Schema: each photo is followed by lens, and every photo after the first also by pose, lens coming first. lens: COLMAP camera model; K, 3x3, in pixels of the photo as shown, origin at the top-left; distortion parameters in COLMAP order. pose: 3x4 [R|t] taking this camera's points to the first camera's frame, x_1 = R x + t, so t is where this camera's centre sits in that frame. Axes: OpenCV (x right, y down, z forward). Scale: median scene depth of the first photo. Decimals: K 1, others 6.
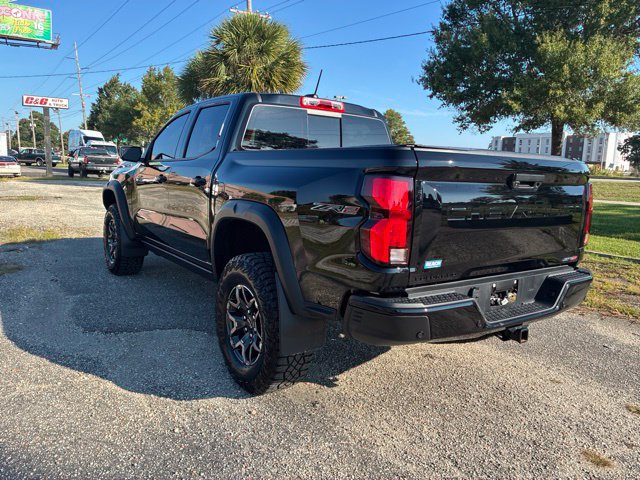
lens RADIAL K [[480.5, 0, 327.3], [0, 480.5, 233.0], [0, 0, 1]] dist [0.040035, -0.062470]
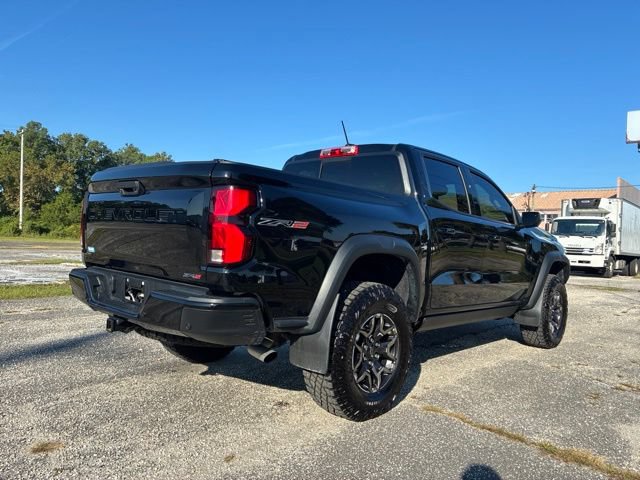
lens RADIAL K [[482.7, 0, 316.8], [0, 482.7, 239.6], [0, 0, 1]] dist [0.017487, -0.005921]
pose [[0.201416, -0.029362, -0.979066, 0.955467], [-0.175190, 0.982353, -0.065501, 0.005169], [0.963711, 0.184716, 0.192718, 0.721059]]
